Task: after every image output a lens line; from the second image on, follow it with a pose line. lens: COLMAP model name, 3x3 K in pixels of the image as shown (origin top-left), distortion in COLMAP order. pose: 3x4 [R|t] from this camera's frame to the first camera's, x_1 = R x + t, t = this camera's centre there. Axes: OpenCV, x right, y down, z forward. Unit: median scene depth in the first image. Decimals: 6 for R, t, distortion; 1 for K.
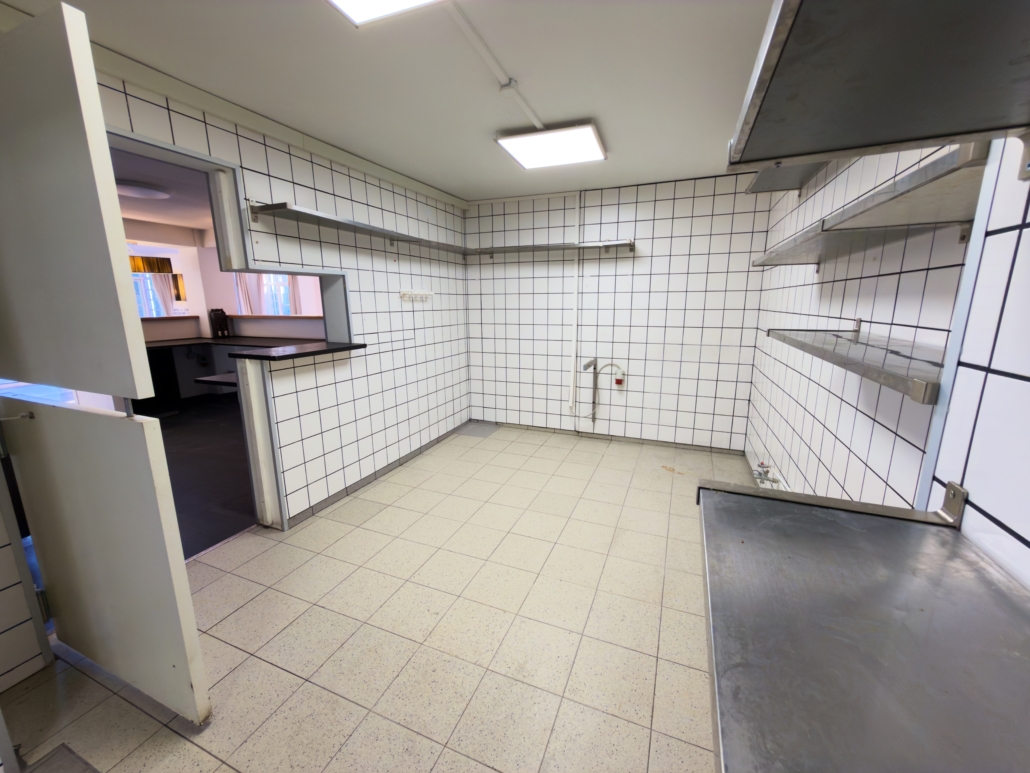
lens RADIAL K [[411.3, 0, 515.1], [0, 411.3, 386.2], [0, 0, 1]] dist [-0.001957, -0.000132]
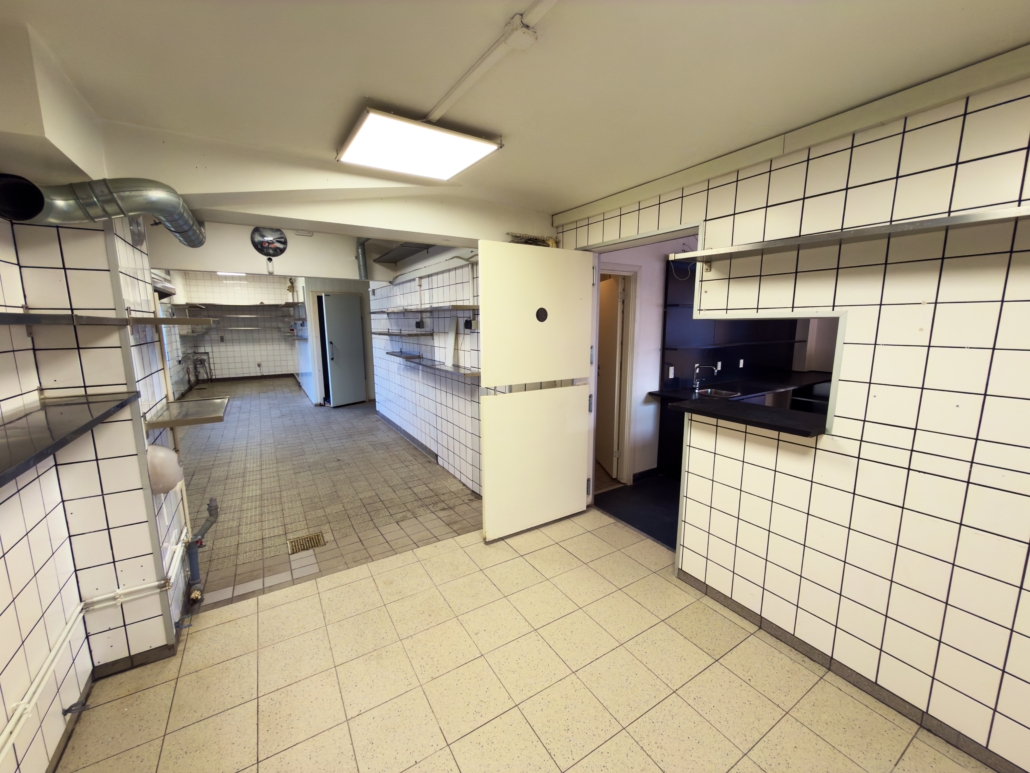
lens RADIAL K [[411.3, 0, 516.7], [0, 411.3, 387.4], [0, 0, 1]] dist [-0.001957, -0.000132]
pose [[-0.581495, 0.131006, -0.802933, 0.367809], [-0.162656, 0.948301, 0.272522, -0.264945], [0.797124, 0.289072, -0.530123, 0.992415]]
